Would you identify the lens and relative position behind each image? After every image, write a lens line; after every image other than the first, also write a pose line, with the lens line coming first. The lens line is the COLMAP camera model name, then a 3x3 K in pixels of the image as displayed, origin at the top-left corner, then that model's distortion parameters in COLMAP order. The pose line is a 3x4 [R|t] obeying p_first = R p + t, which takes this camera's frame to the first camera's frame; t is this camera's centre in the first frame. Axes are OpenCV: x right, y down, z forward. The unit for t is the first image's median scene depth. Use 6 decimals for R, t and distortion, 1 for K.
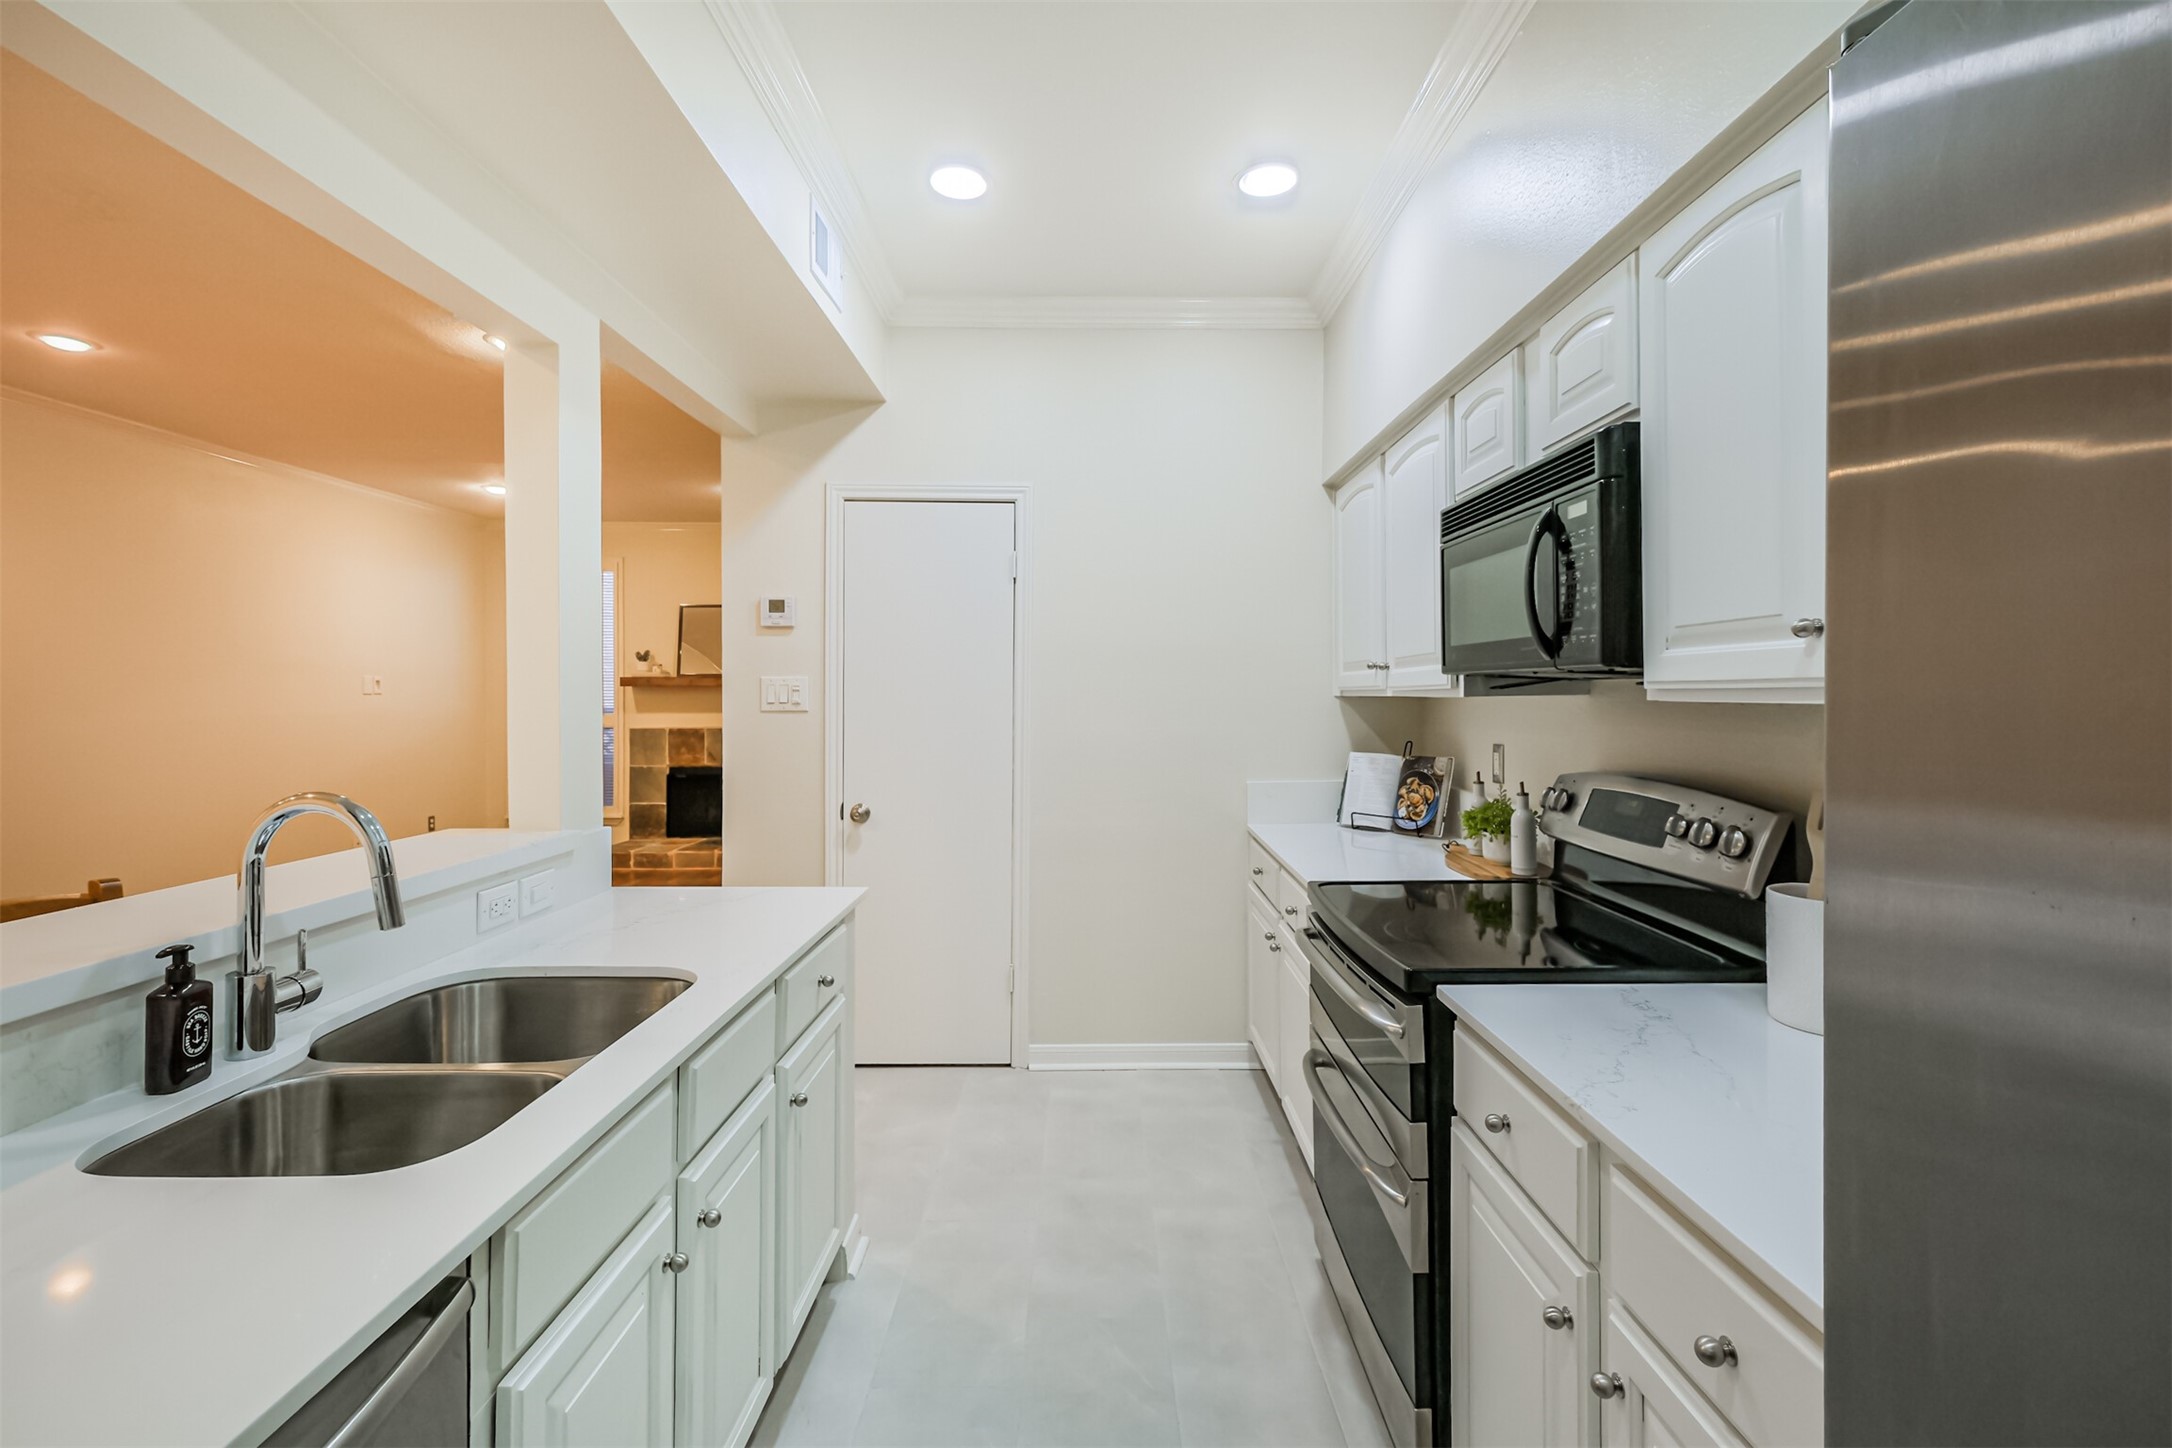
lens RADIAL K [[976.6, 0, 1090.2], [0, 976.6, 726.9], [0, 0, 1]] dist [-0.001341, -0.000460]
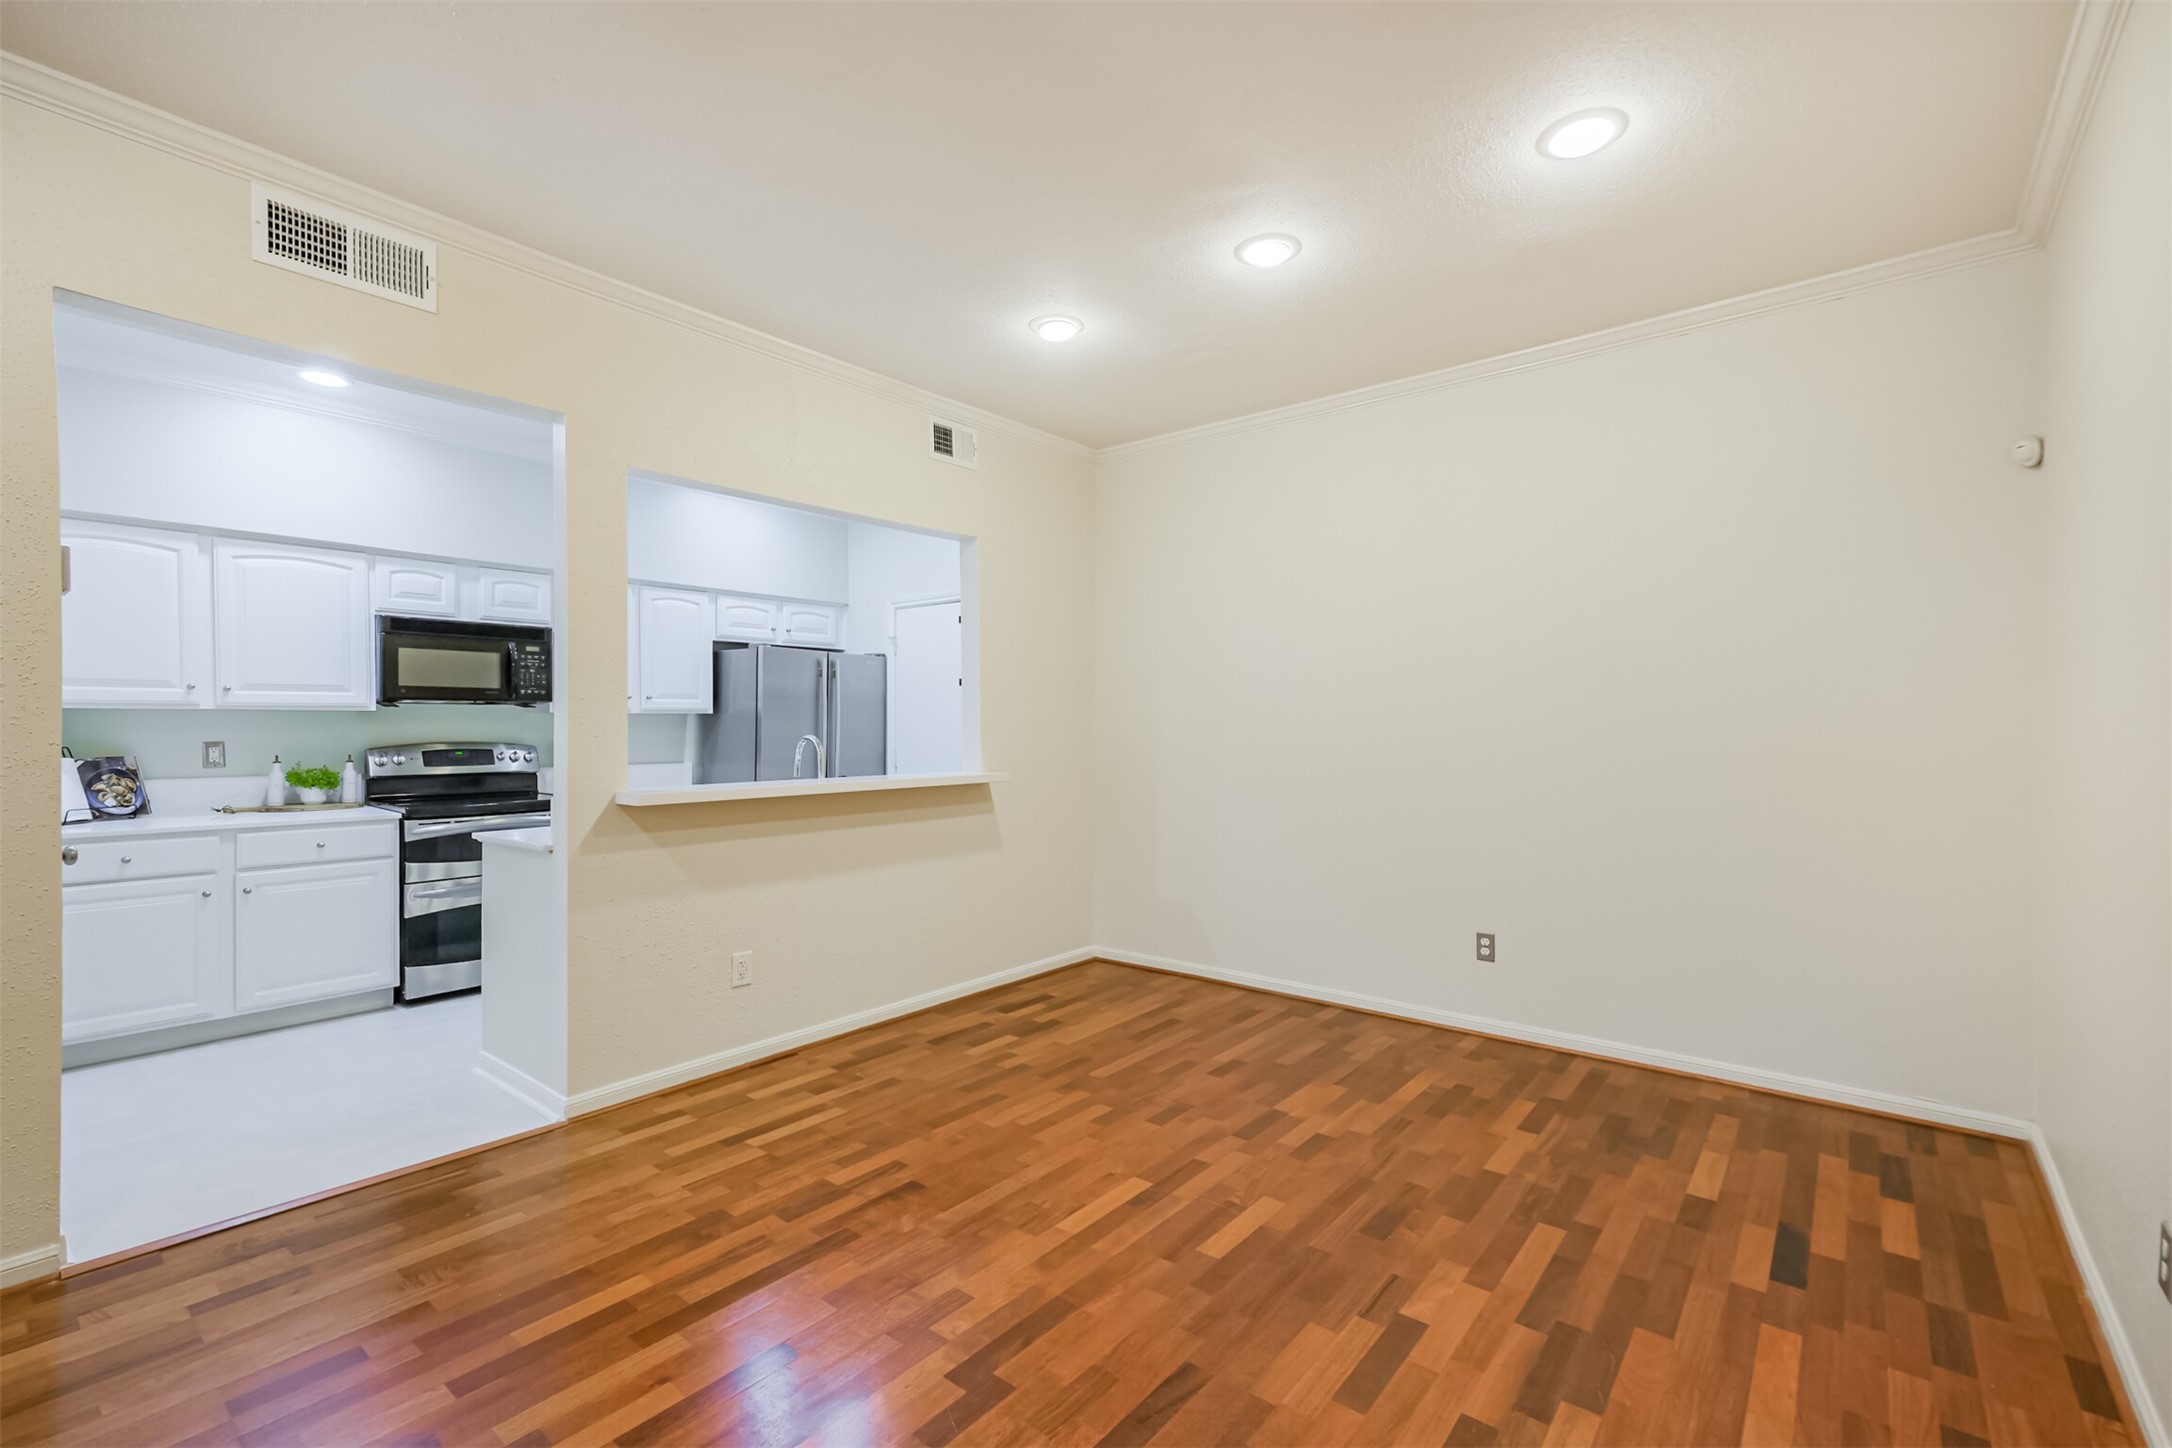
lens RADIAL K [[942.2, 0, 1086.0], [0, 942.2, 724.0], [0, 0, 1]] dist [-0.000197, -0.000003]
pose [[-0.772213, 0.000395, 0.635363, -1.406974], [0.023174, 0.999352, 0.027544, -0.016668], [-0.634941, 0.035994, -0.771722, 1.135109]]
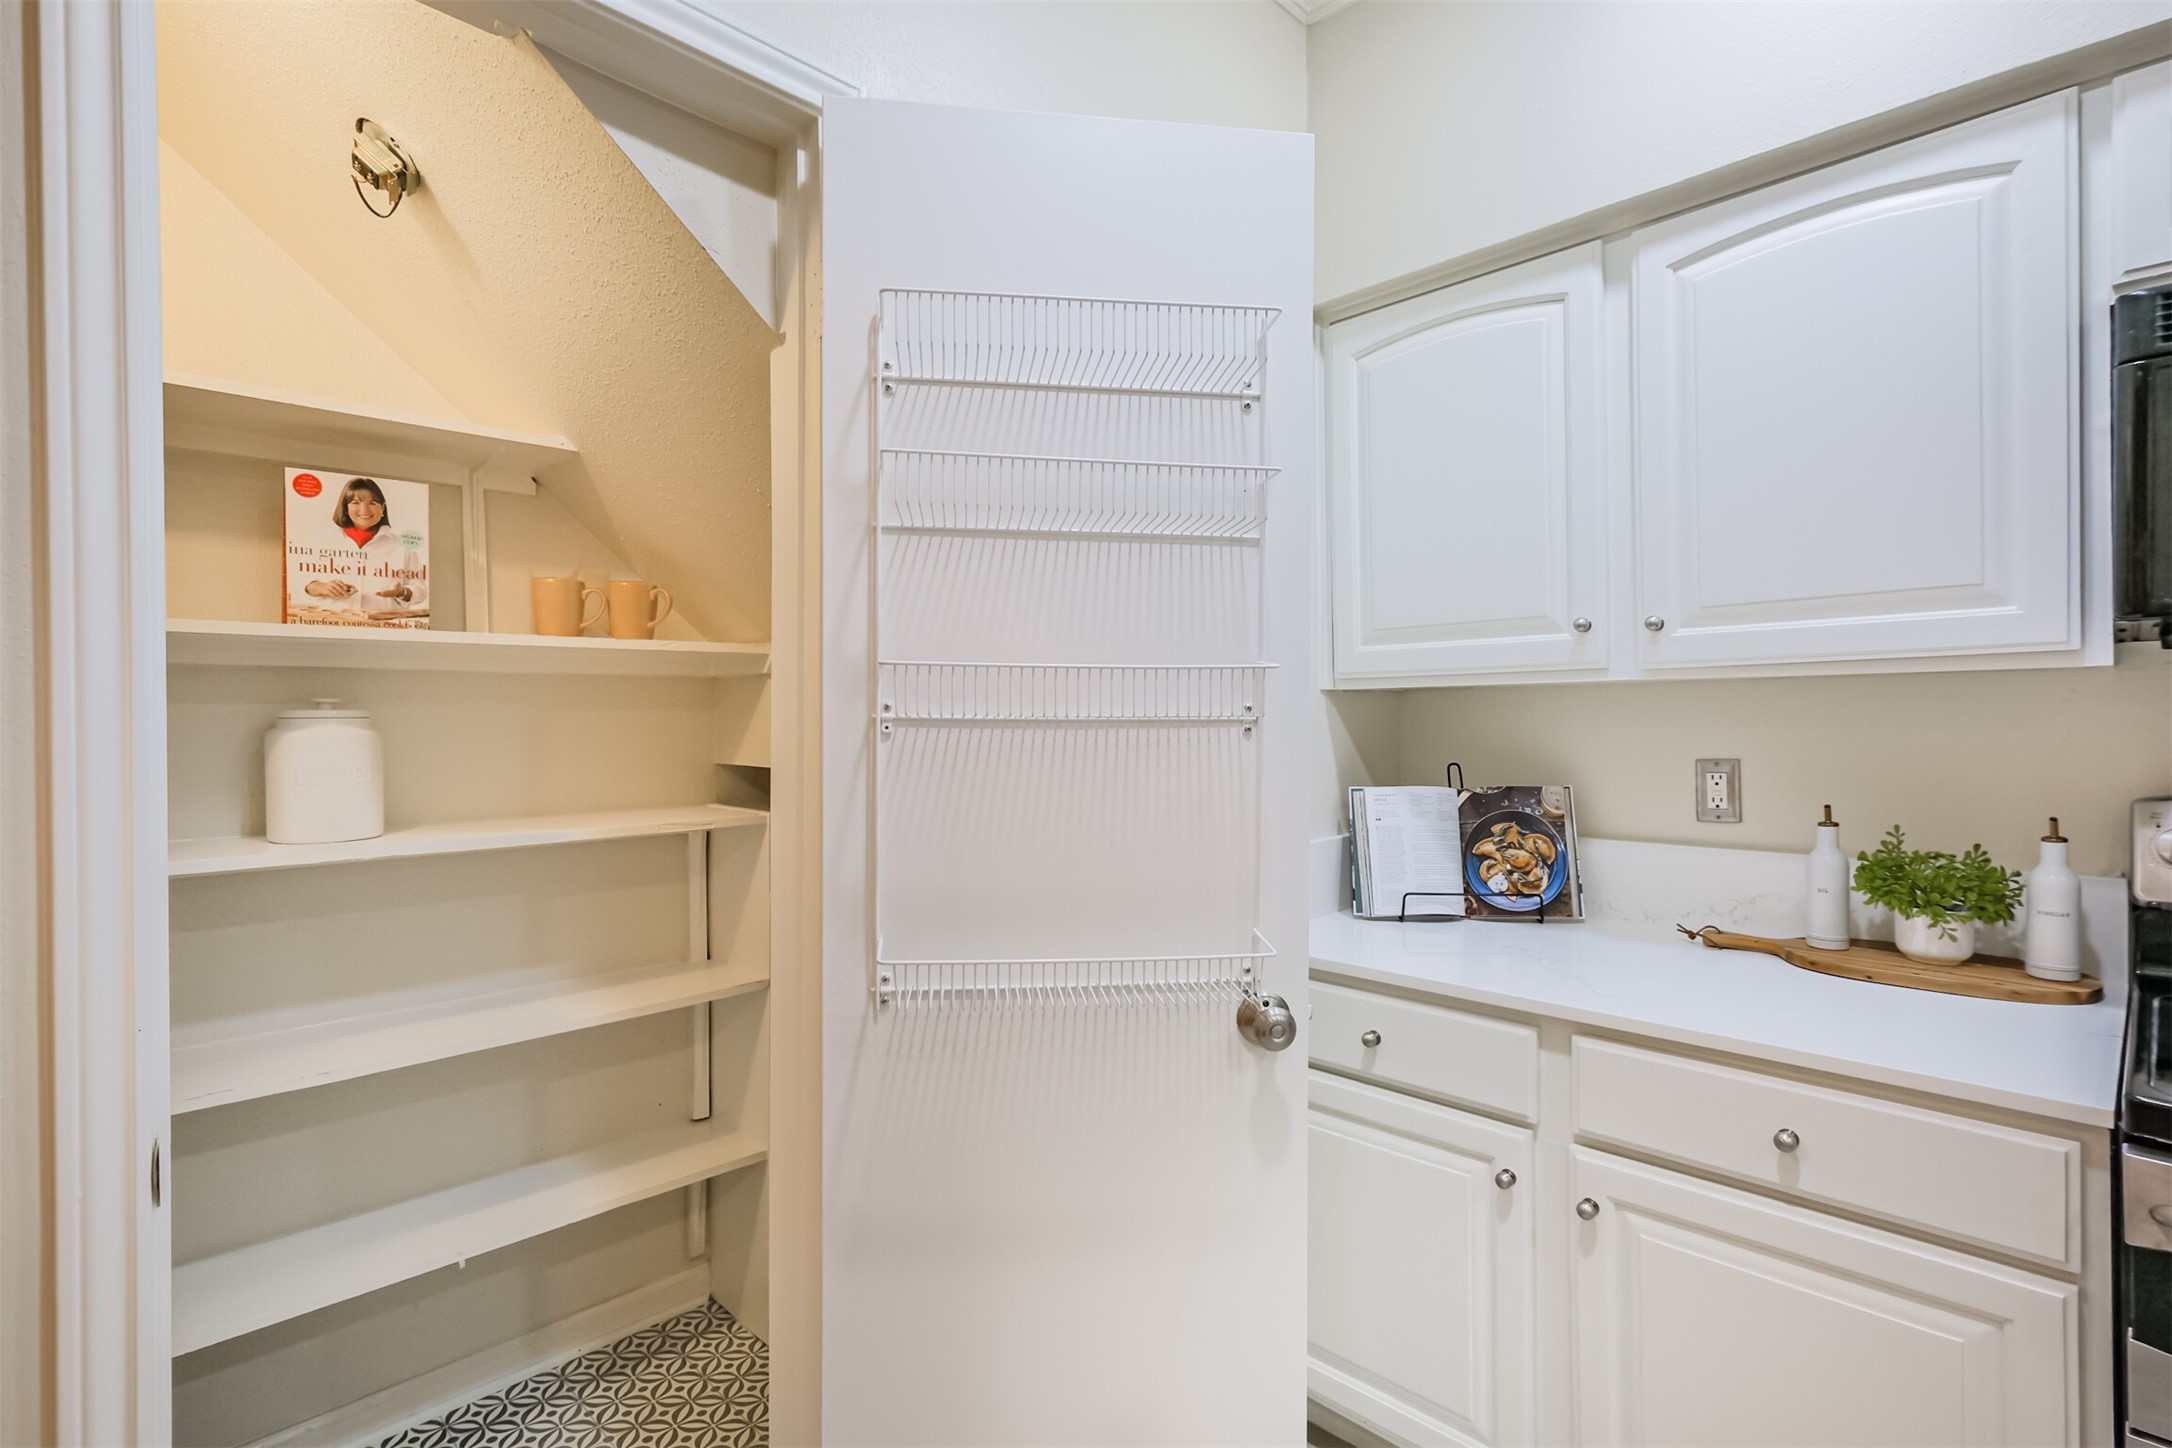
lens RADIAL K [[1044.1, 0, 1086.0], [0, 1044.1, 724.0], [0, 0, 1]] dist [-0.000368, 0.000029]
pose [[0.716829, -0.012488, 0.697137, -0.297396], [0.036678, 0.999131, -0.019816, -0.005334], [-0.696284, 0.039774, 0.716664, 0.718701]]
